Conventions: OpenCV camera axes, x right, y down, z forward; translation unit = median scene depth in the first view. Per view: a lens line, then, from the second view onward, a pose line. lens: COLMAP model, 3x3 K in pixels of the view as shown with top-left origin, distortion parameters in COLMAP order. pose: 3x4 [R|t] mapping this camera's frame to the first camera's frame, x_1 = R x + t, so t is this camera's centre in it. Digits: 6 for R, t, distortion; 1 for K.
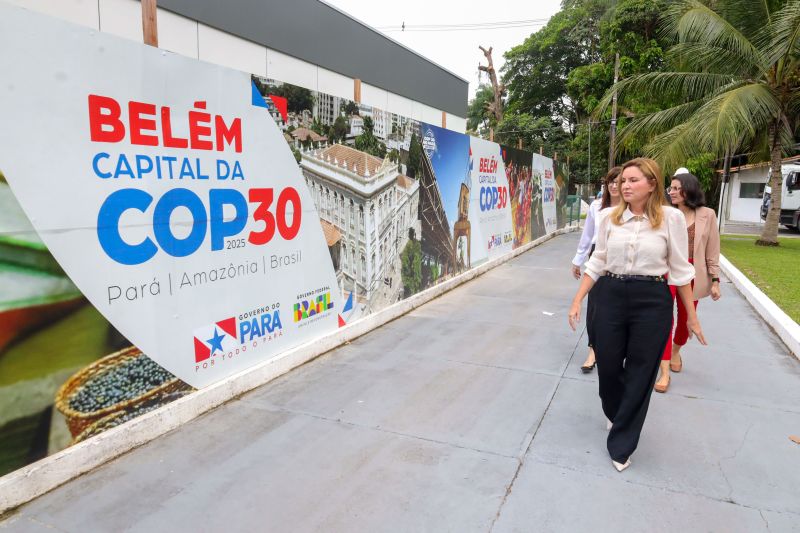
lens RADIAL K [[533.0, 0, 406.0], [0, 533.0, 270.0], [0, 0, 1]] dist [0.019018, -0.014646]
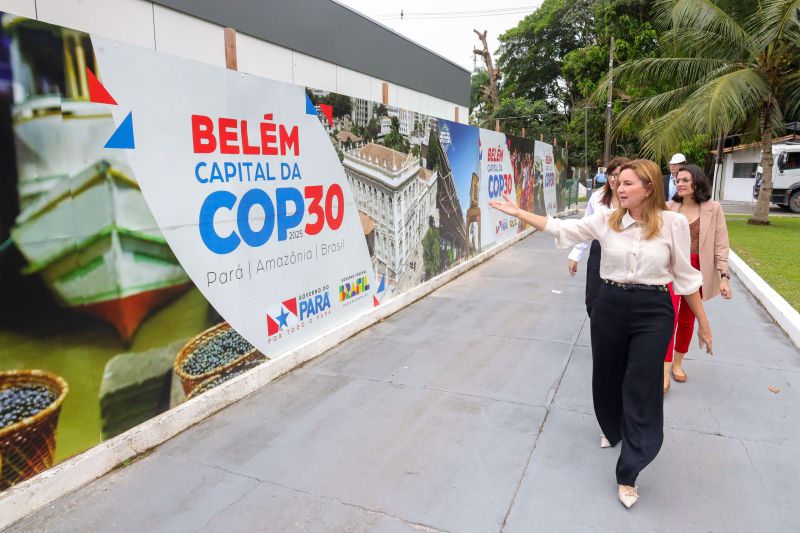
lens RADIAL K [[533.0, 0, 406.9], [0, 533.0, 266.7], [0, 0, 1]] dist [0.019018, -0.014646]
pose [[0.999797, -0.018306, 0.008389, -0.084632], [0.018112, 0.999578, 0.022715, -0.000827], [-0.008801, -0.022558, 0.999707, -0.159815]]
